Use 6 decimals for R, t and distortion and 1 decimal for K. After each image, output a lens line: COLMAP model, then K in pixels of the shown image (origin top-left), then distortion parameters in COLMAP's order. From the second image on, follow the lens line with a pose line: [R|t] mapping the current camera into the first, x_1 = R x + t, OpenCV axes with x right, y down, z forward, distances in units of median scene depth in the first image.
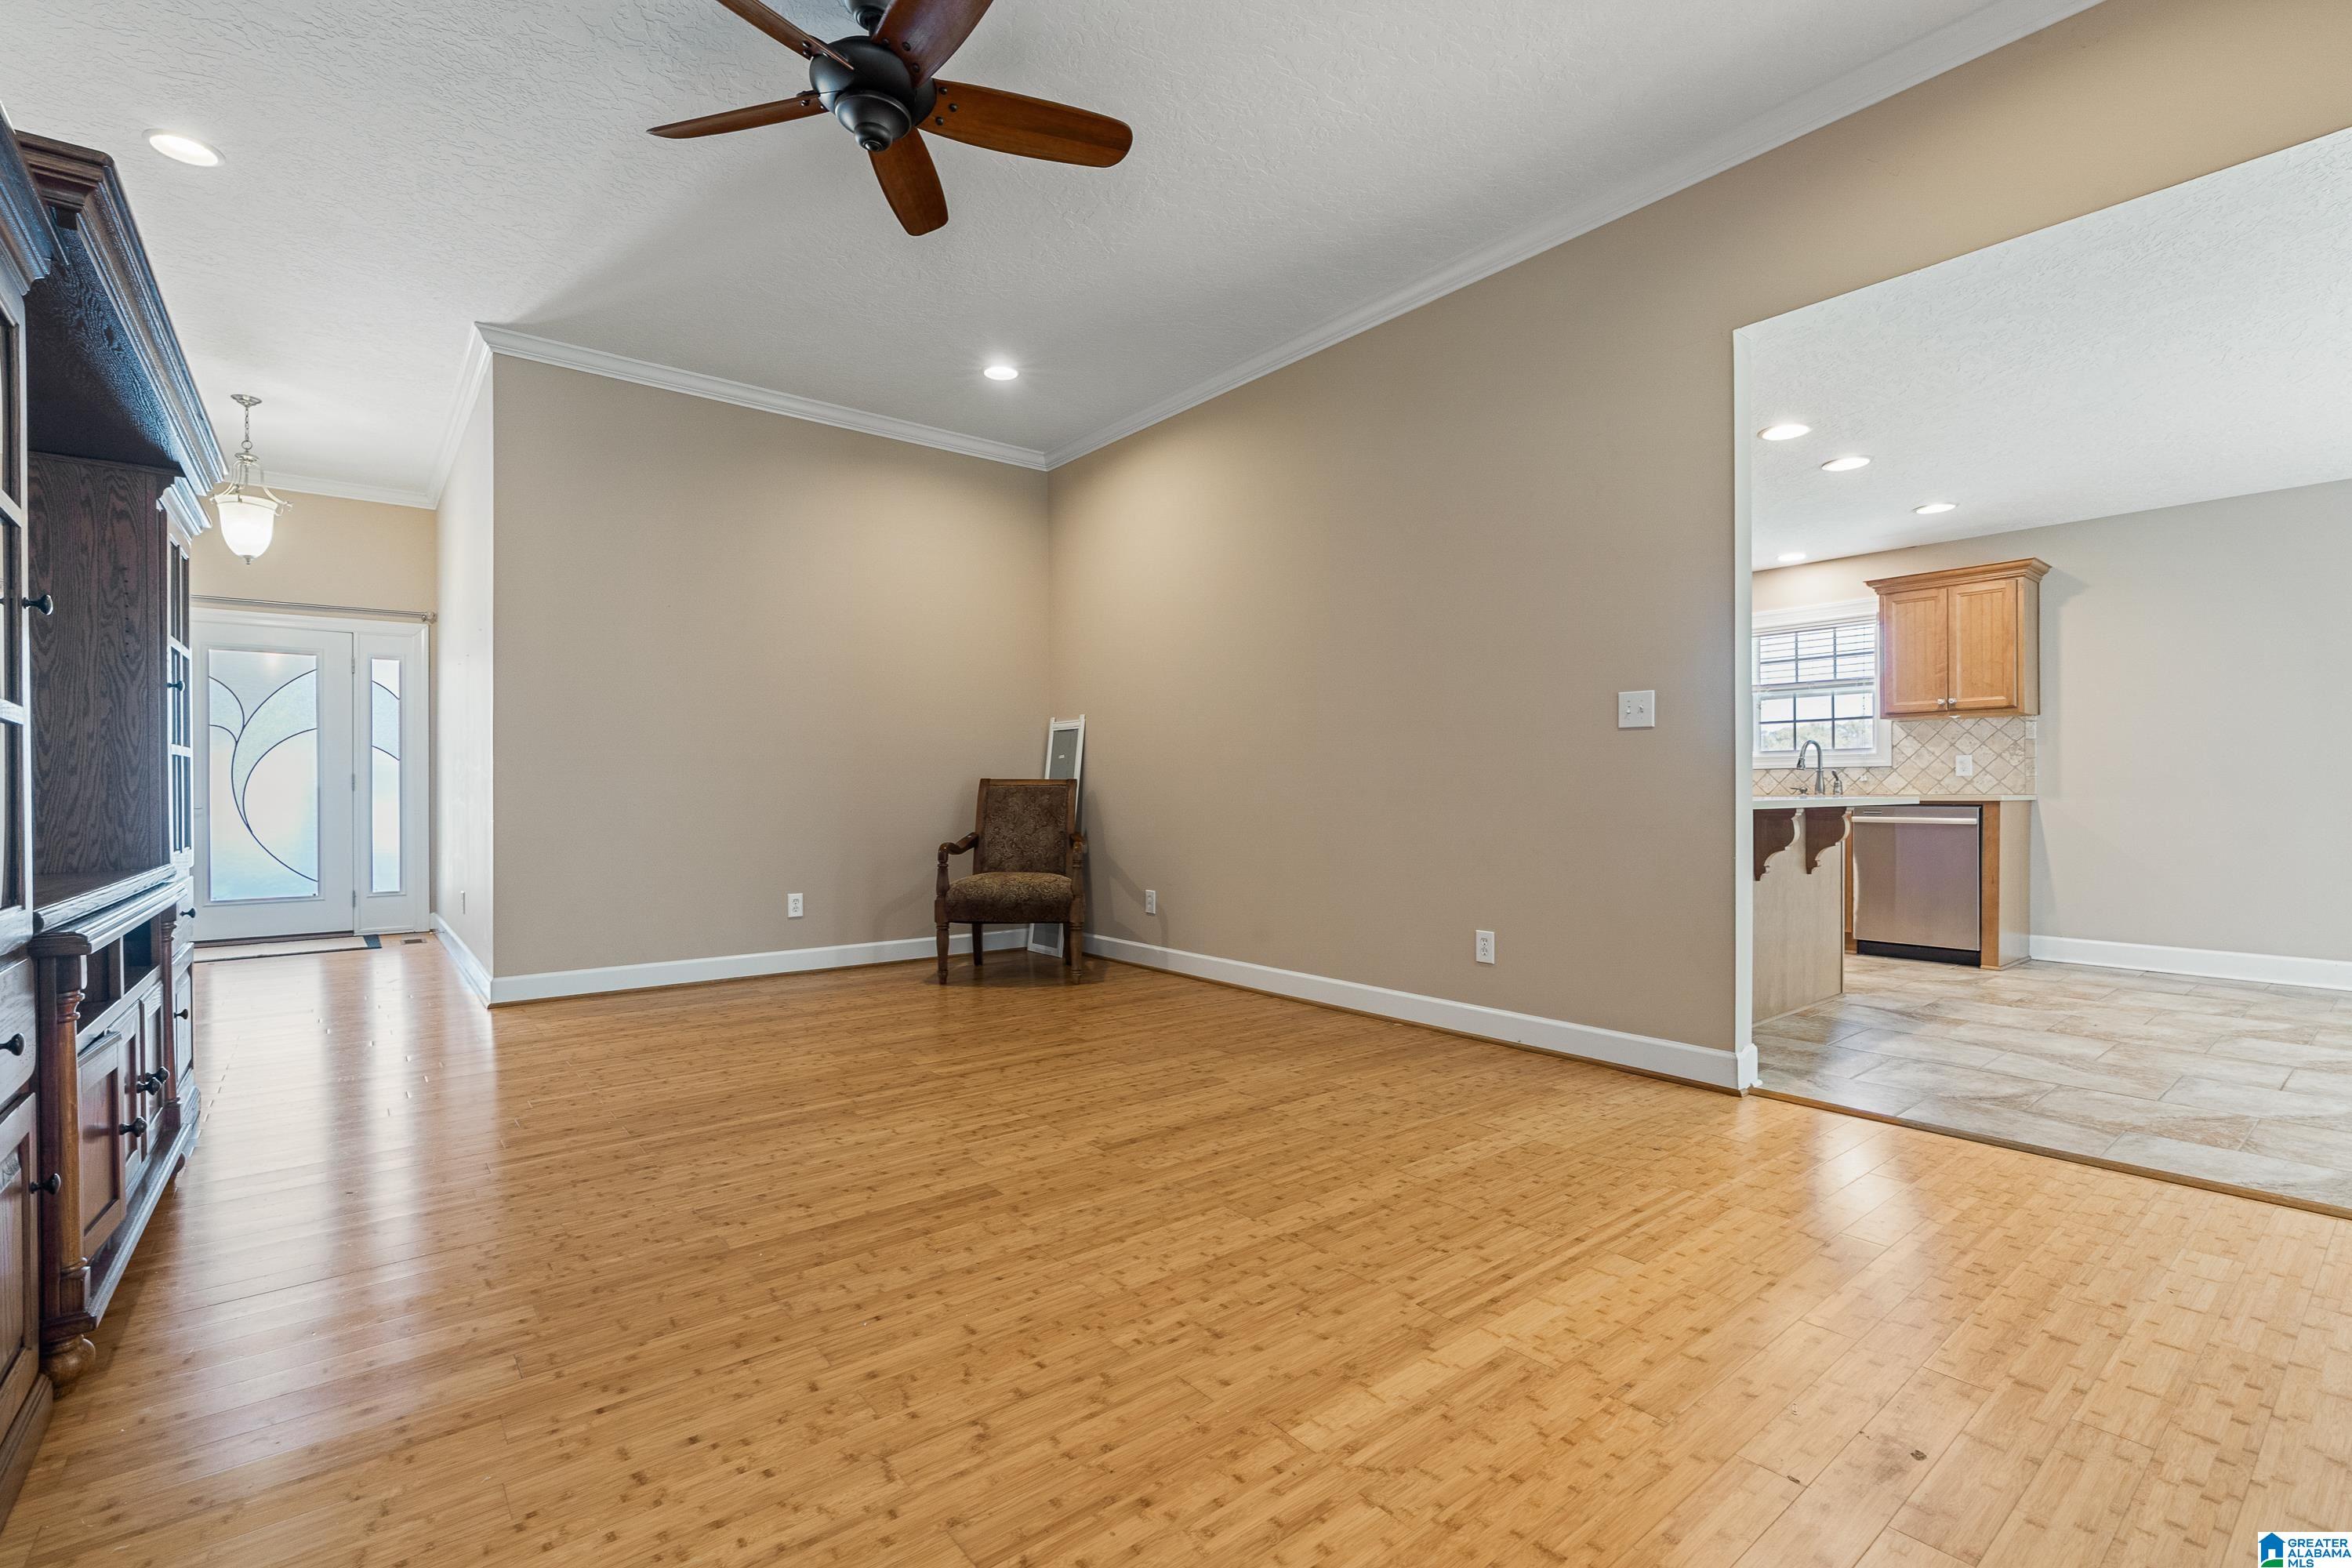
lens RADIAL K [[1055.7, 0, 1172.8], [0, 1055.7, 794.4], [0, 0, 1]] dist [-0.006667, 0.001345]
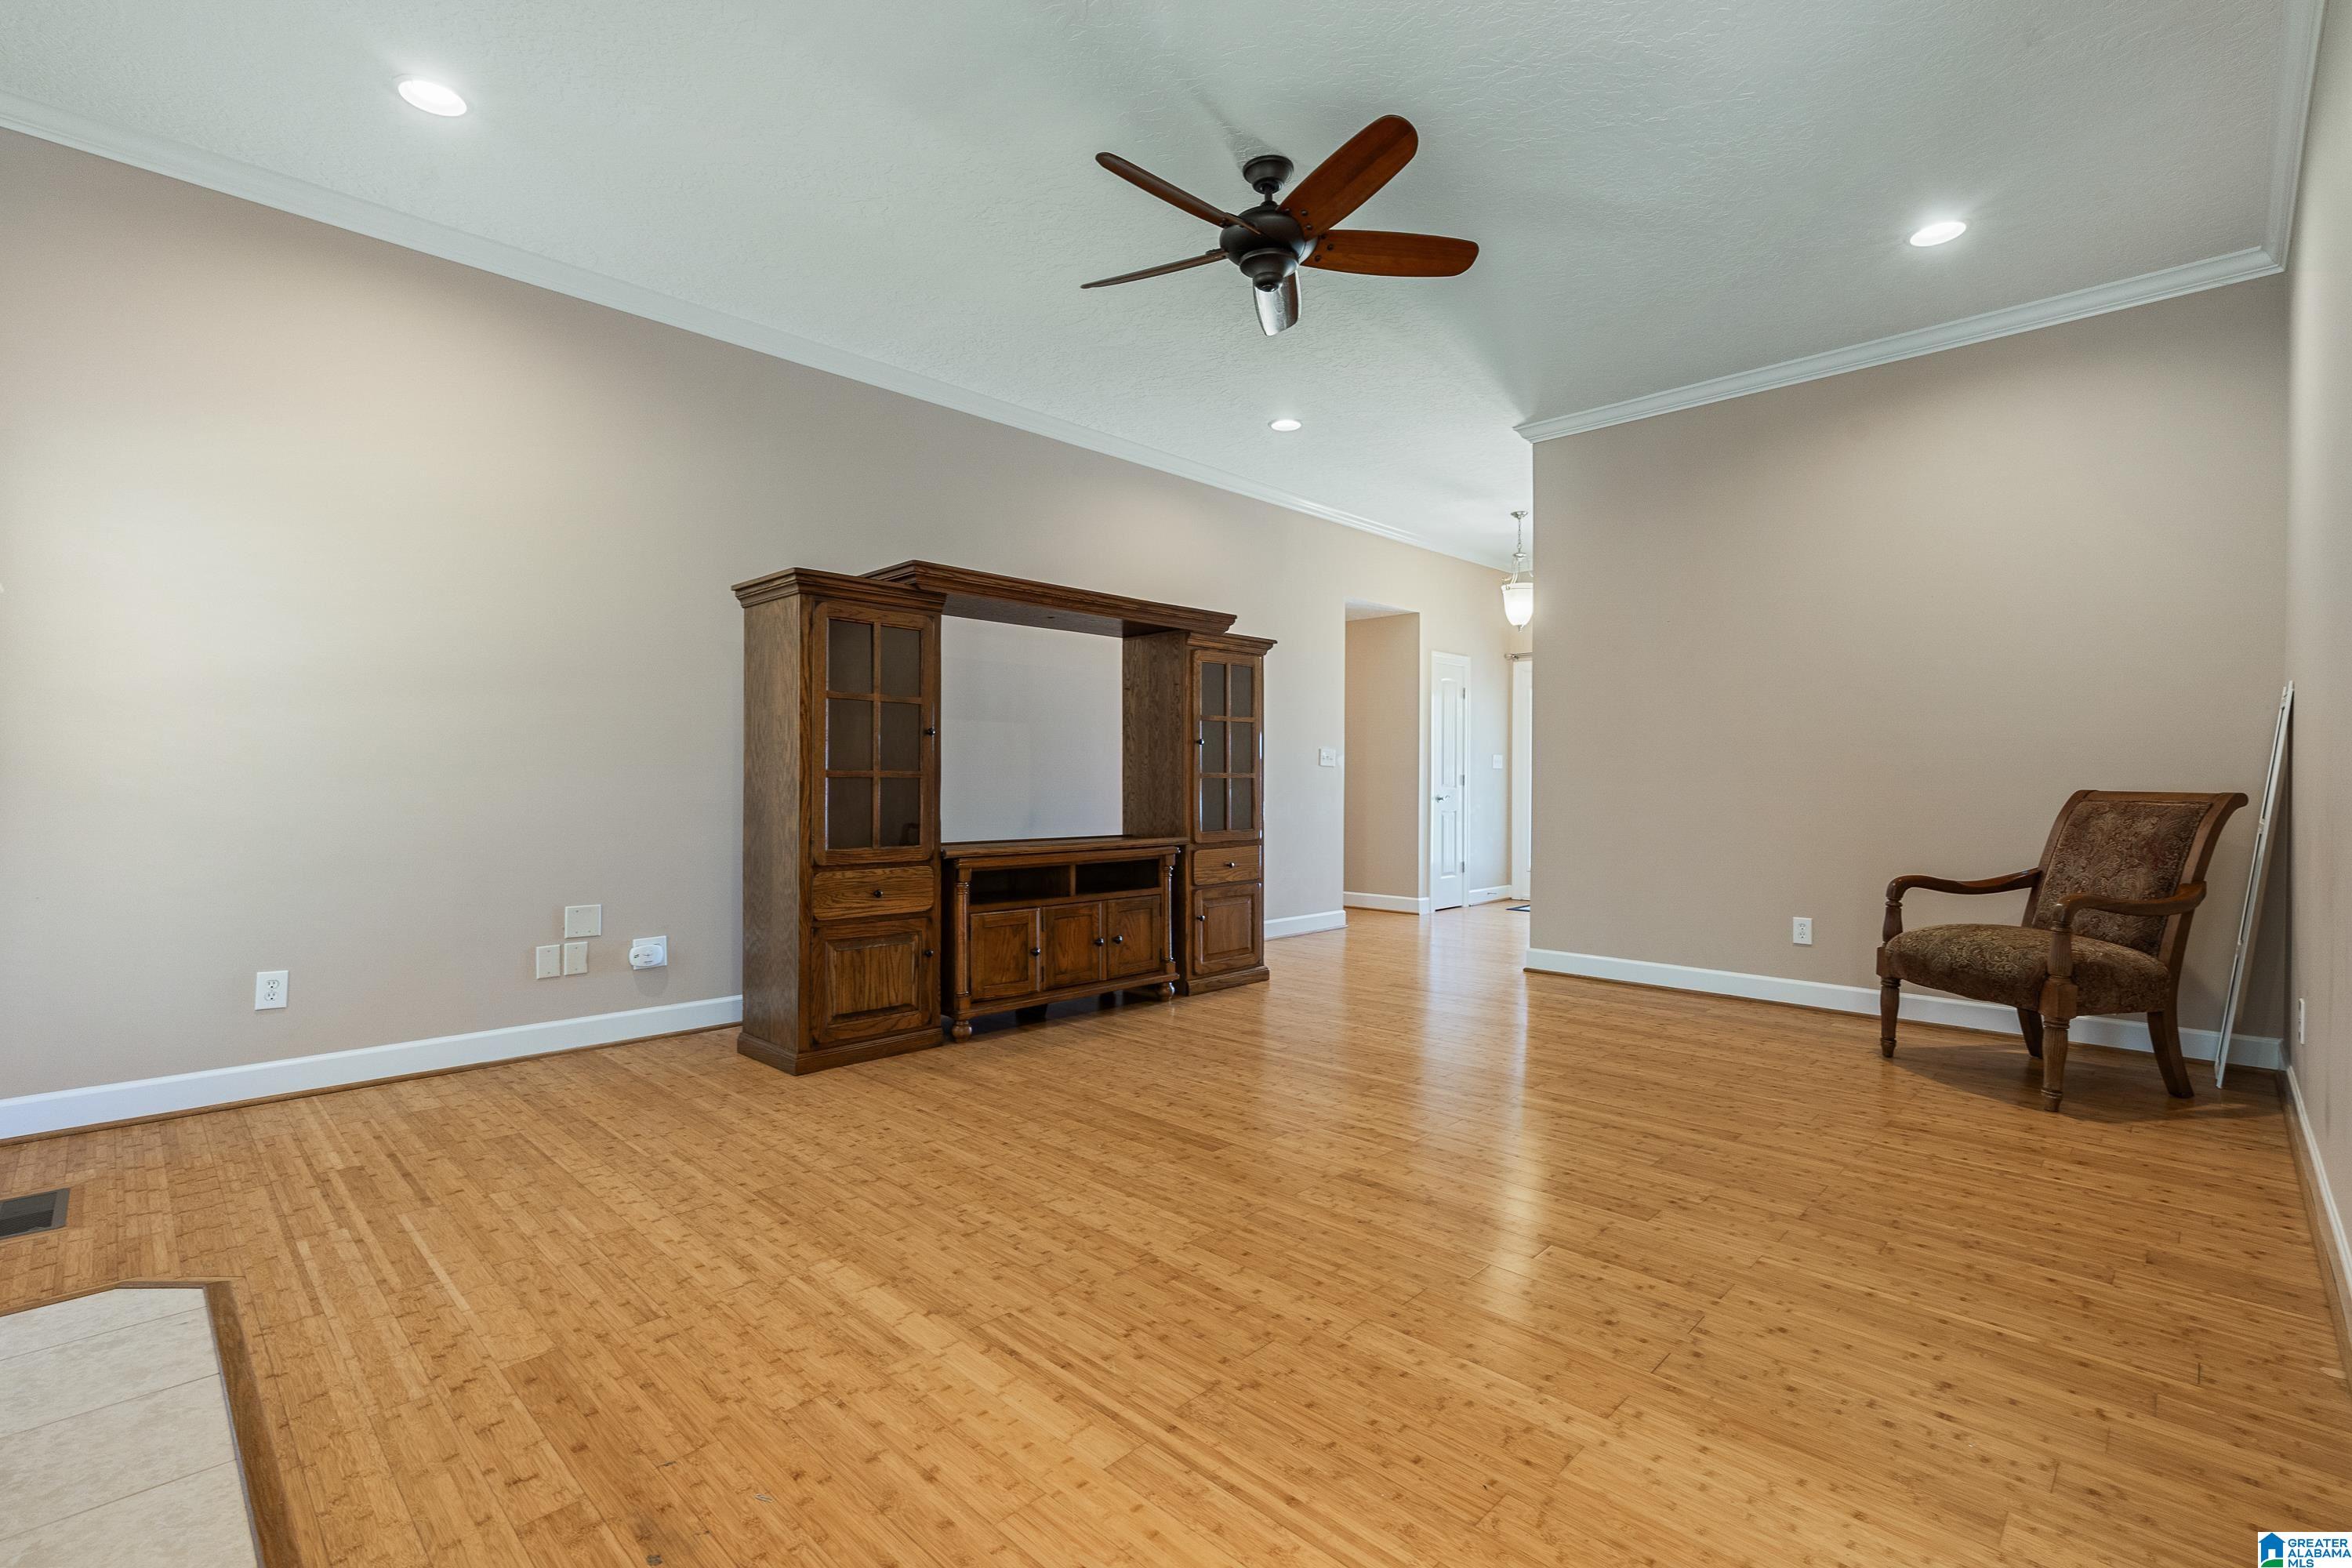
lens RADIAL K [[1055.7, 0, 1169.3], [0, 1055.7, 781.9], [0, 0, 1]] dist [-0.006667, 0.001345]
pose [[0.117953, 0.004322, -0.993010, 0.973862], [-0.005568, 0.999978, 0.003691, -0.042486], [0.993004, 0.005094, 0.117975, 0.771157]]
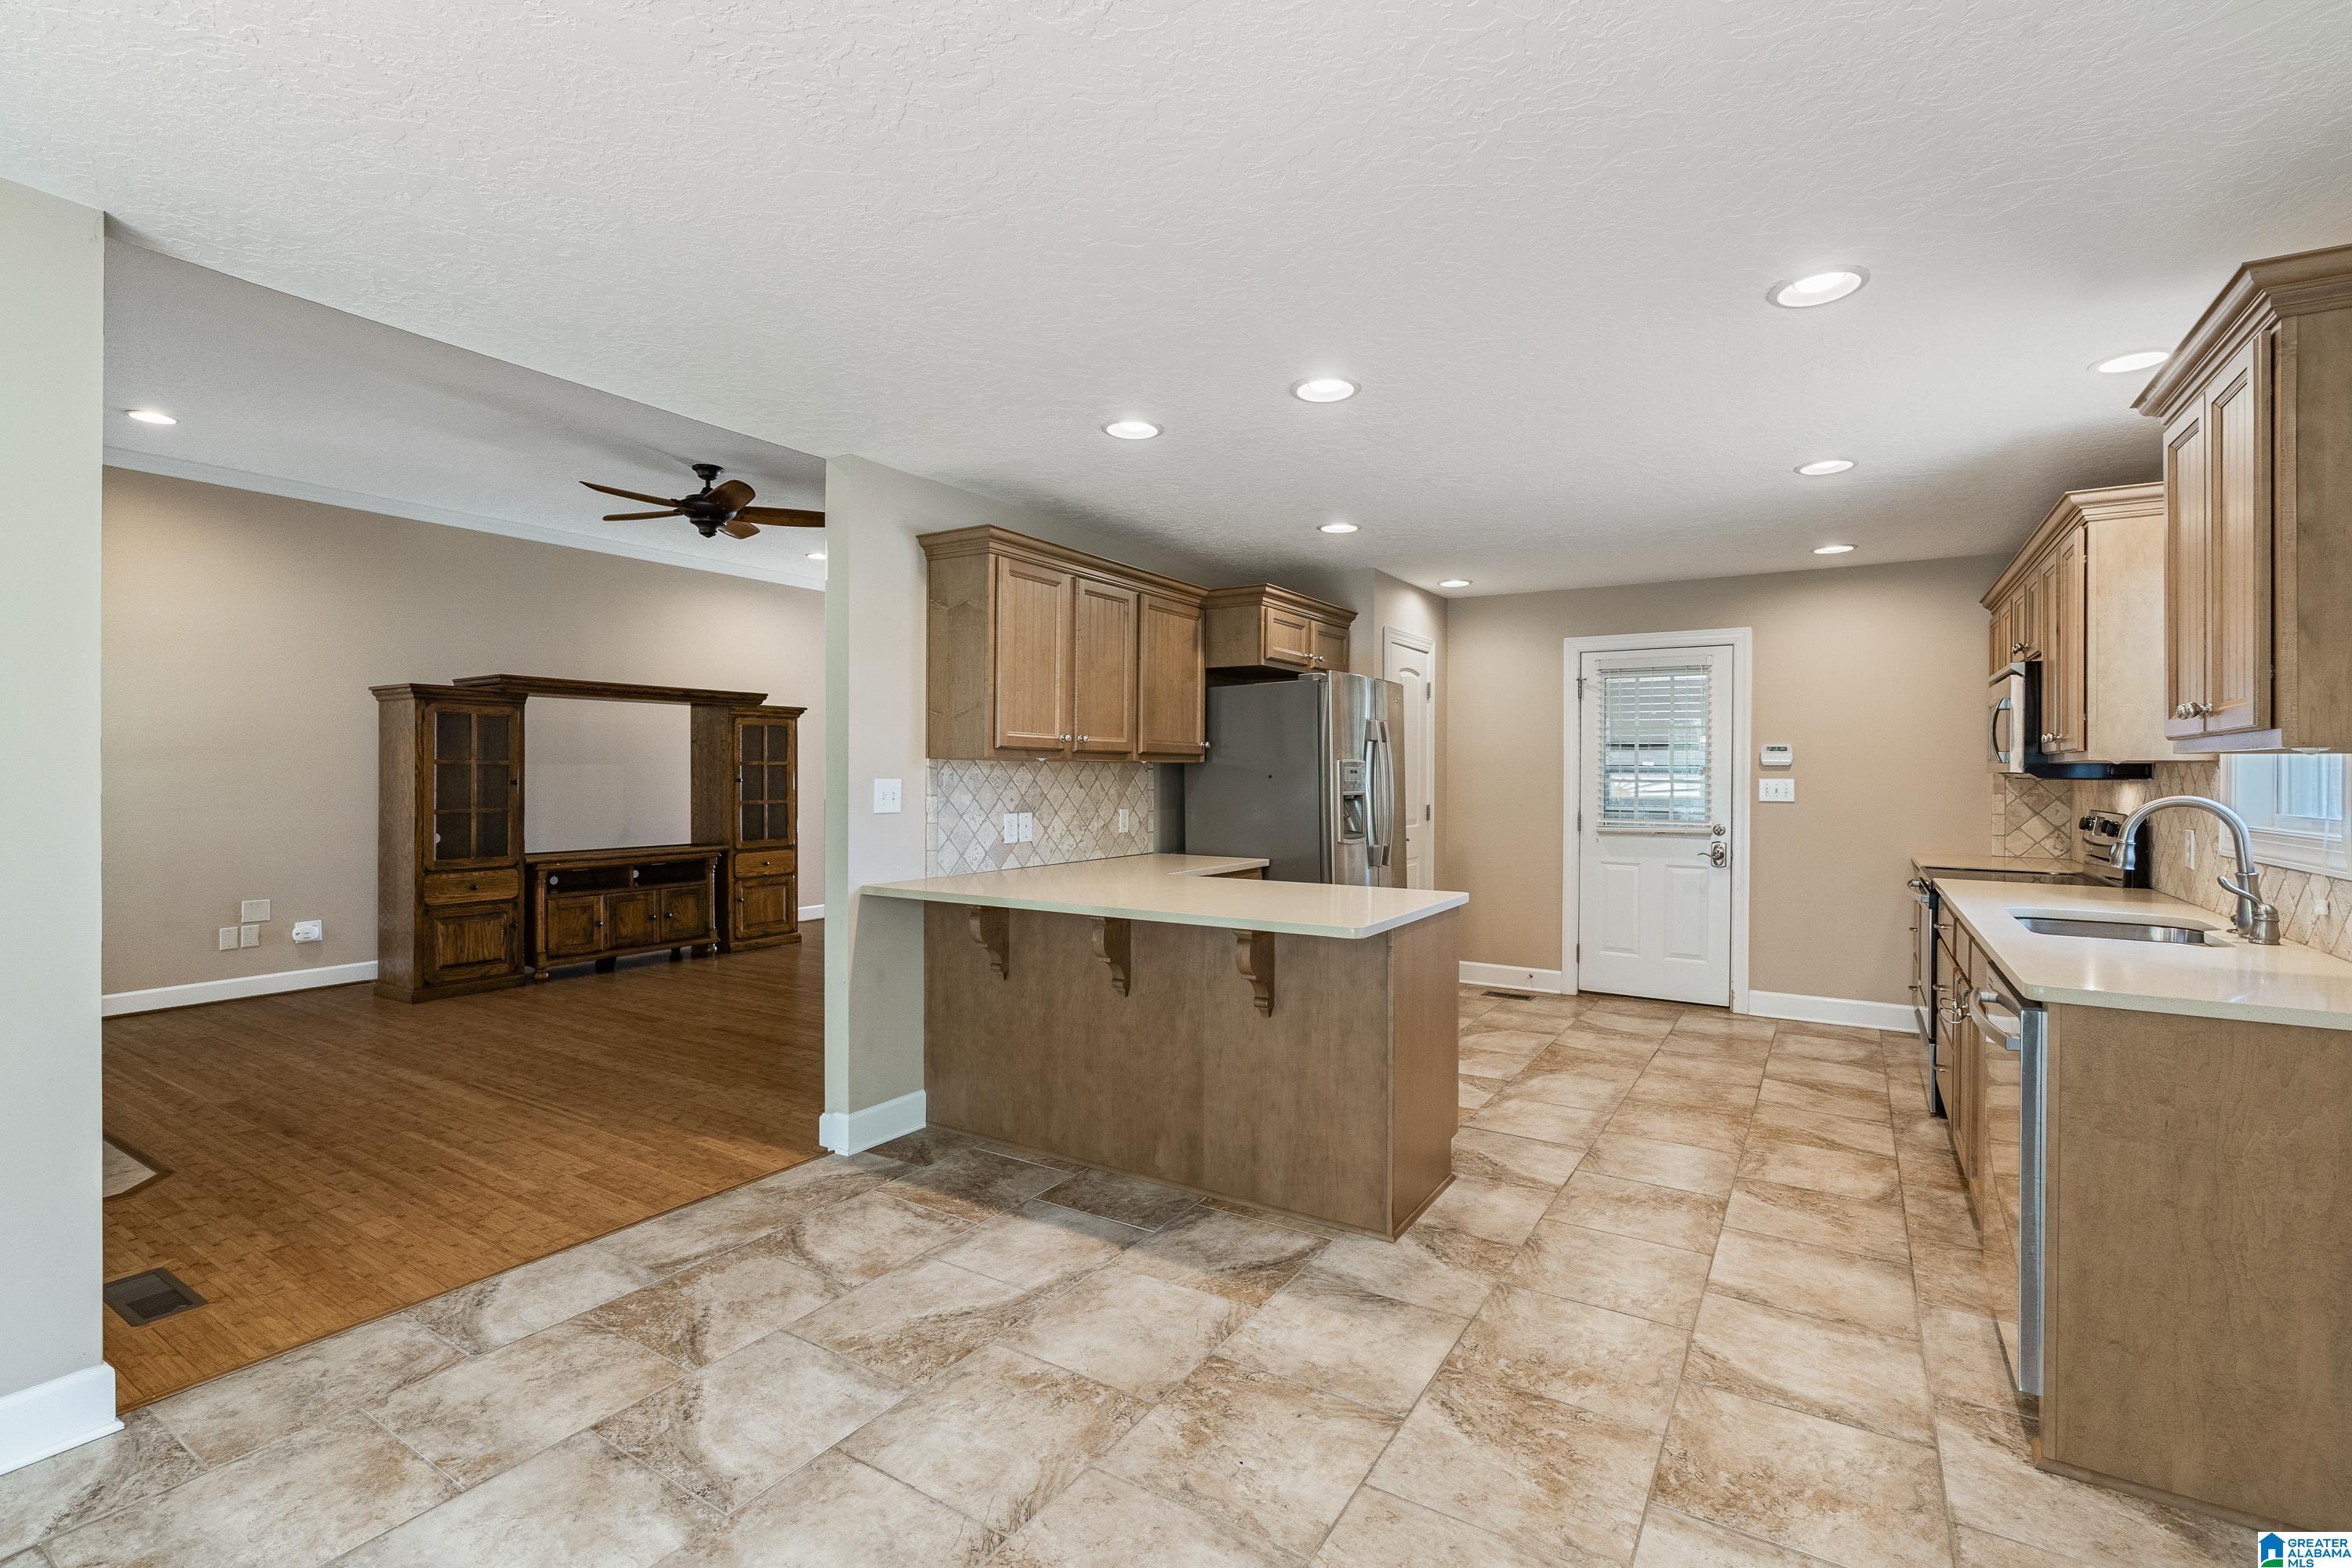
lens RADIAL K [[1055.7, 0, 1168.3], [0, 1055.7, 768.0], [0, 0, 1]] dist [-0.006667, 0.001345]
pose [[0.321887, 0.000283, -0.946778, 2.155982], [-0.005027, 0.999986, -0.001410, -0.147054], [0.946765, 0.005213, 0.321884, 1.247477]]
